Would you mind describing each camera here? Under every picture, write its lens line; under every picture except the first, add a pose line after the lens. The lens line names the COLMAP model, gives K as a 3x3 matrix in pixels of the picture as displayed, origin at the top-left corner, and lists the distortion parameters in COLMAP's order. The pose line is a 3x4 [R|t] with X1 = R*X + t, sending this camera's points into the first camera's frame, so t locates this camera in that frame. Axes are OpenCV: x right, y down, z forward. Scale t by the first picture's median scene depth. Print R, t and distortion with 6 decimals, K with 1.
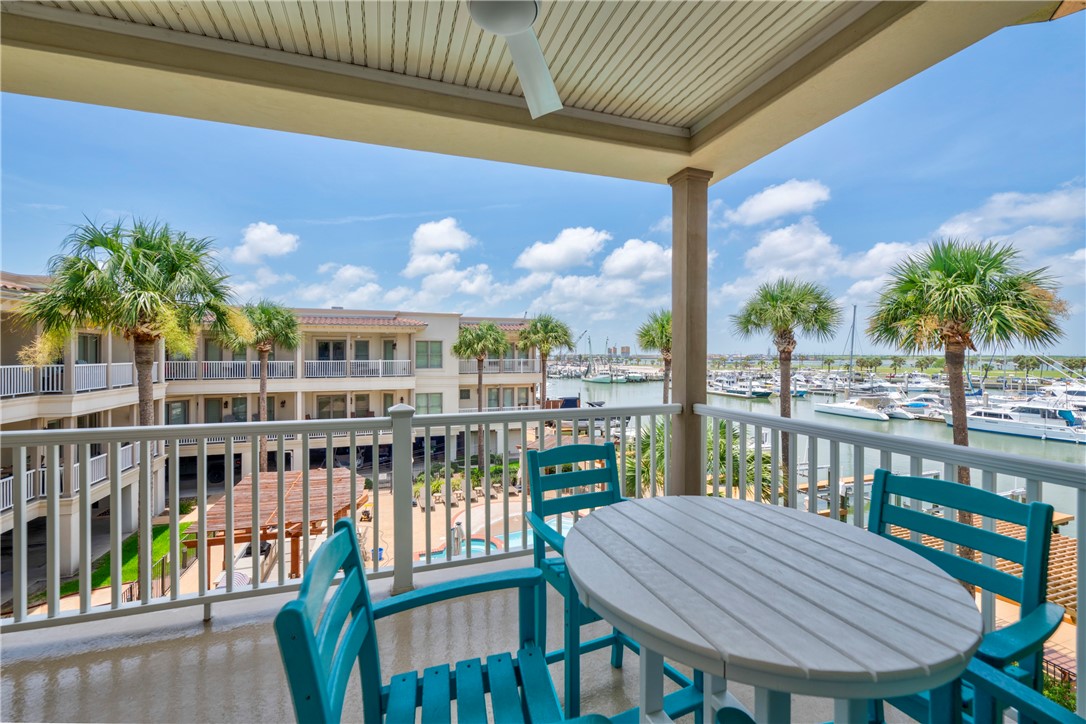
lens RADIAL K [[432.4, 0, 542.1], [0, 432.4, 354.4], [0, 0, 1]] dist [0.003311, 0.000272]
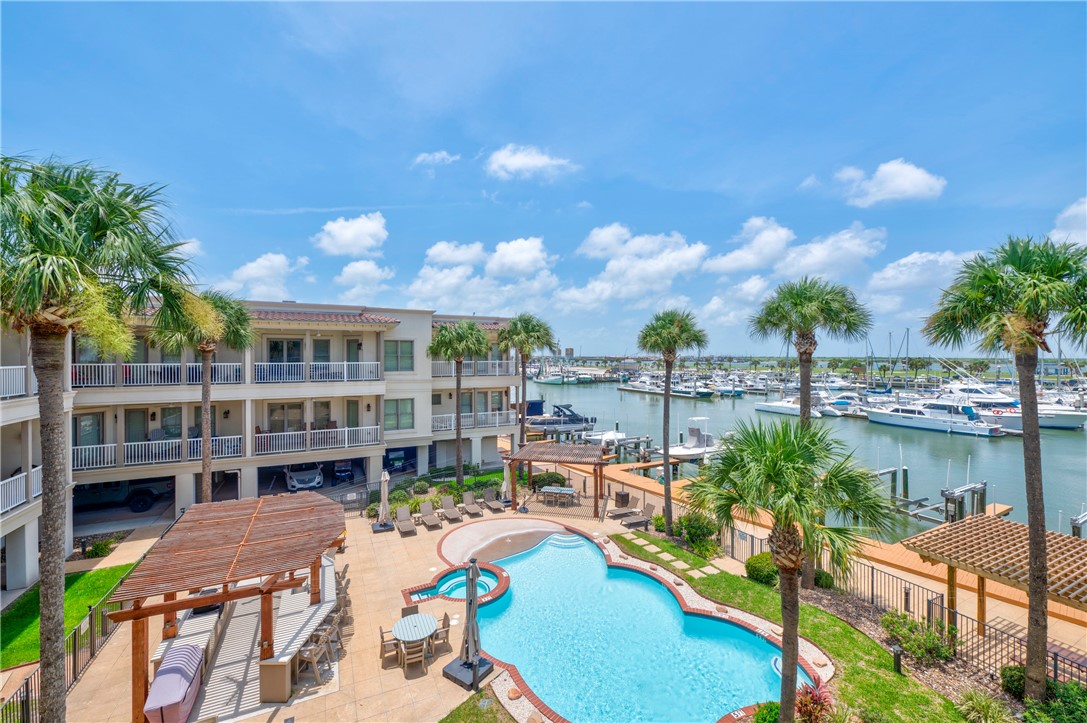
lens RADIAL K [[433.3, 0, 540.8], [0, 433.3, 357.9], [0, 0, 1]] dist [-0.000172, -0.000197]
pose [[0.992932, 0.001030, 0.118680, -0.082001], [-0.001615, 0.999987, 0.004826, 0.000219], [-0.118674, -0.004984, 0.992921, 0.082860]]
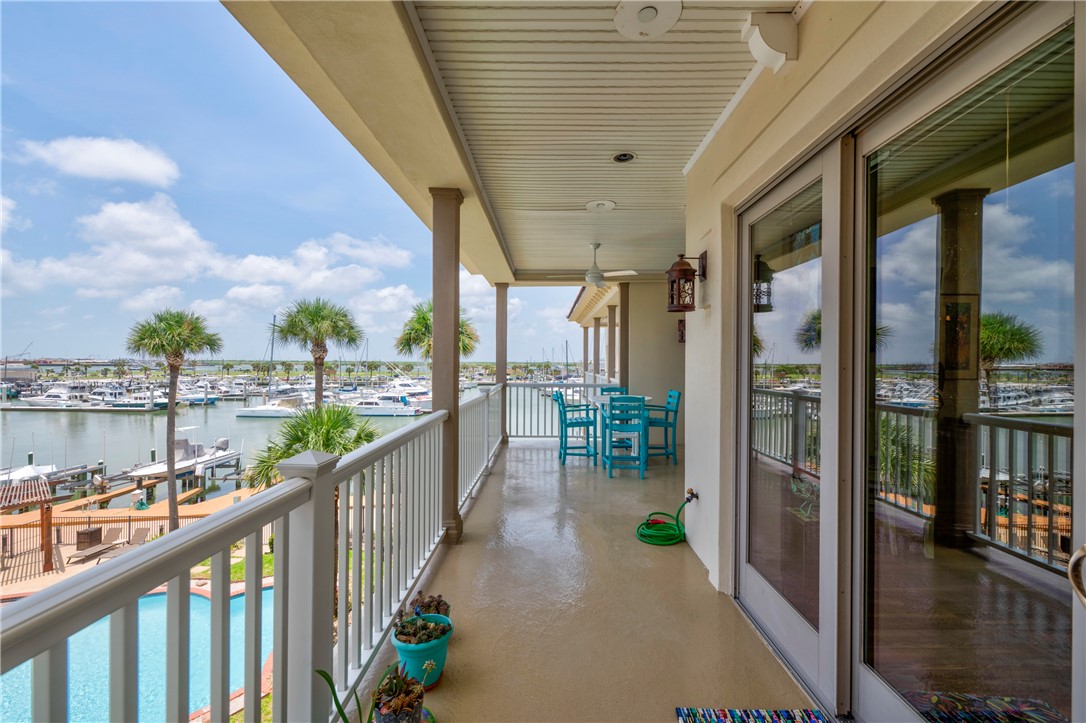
lens RADIAL K [[418.3, 0, 543.0], [0, 418.3, 361.5], [0, 0, 1]] dist [0.000758, 0.000104]
pose [[0.342028, 0.002662, 0.939686, -0.214158], [-0.006277, 0.999980, -0.000548, -0.000258], [-0.939669, -0.005711, 0.342038, 0.003068]]
